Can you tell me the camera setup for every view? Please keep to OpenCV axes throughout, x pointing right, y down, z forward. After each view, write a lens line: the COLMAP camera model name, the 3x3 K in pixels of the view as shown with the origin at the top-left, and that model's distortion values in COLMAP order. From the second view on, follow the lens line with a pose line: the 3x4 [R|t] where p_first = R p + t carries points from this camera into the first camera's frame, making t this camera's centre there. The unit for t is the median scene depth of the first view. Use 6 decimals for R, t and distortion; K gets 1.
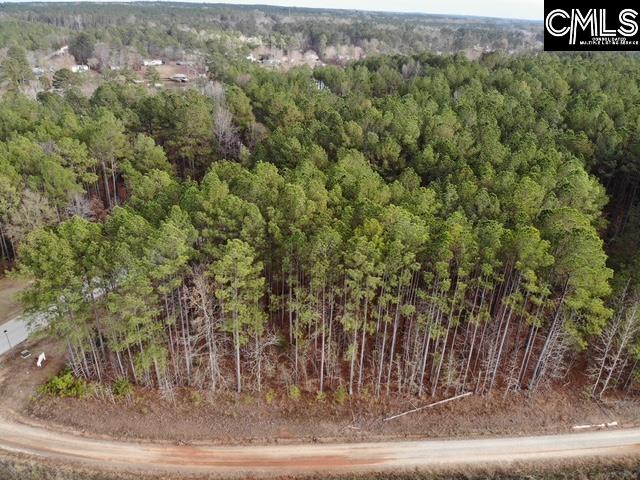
lens RADIAL K [[460.7, 0, 320.0], [0, 460.7, 240.0], [0, 0, 1]] dist [0.065899, -0.180075]
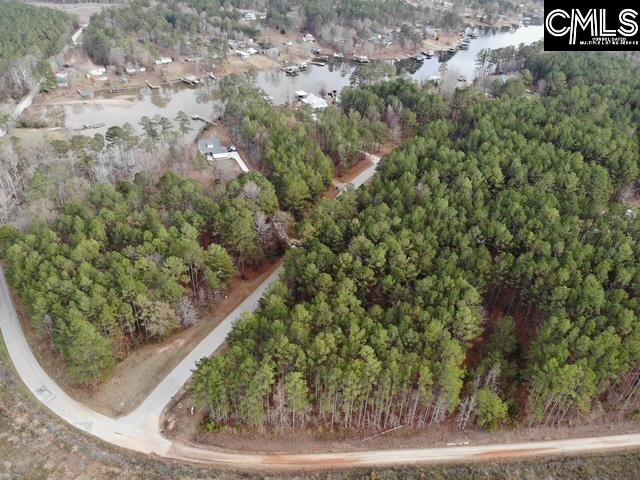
lens RADIAL K [[460.7, 0, 320.0], [0, 460.7, 240.0], [0, 0, 1]] dist [0.065899, -0.180075]
pose [[0.999875, -0.012822, 0.009201, -0.066373], [0.011397, 0.989945, 0.140993, -0.875398], [-0.010916, -0.140871, 0.989968, -1.051454]]
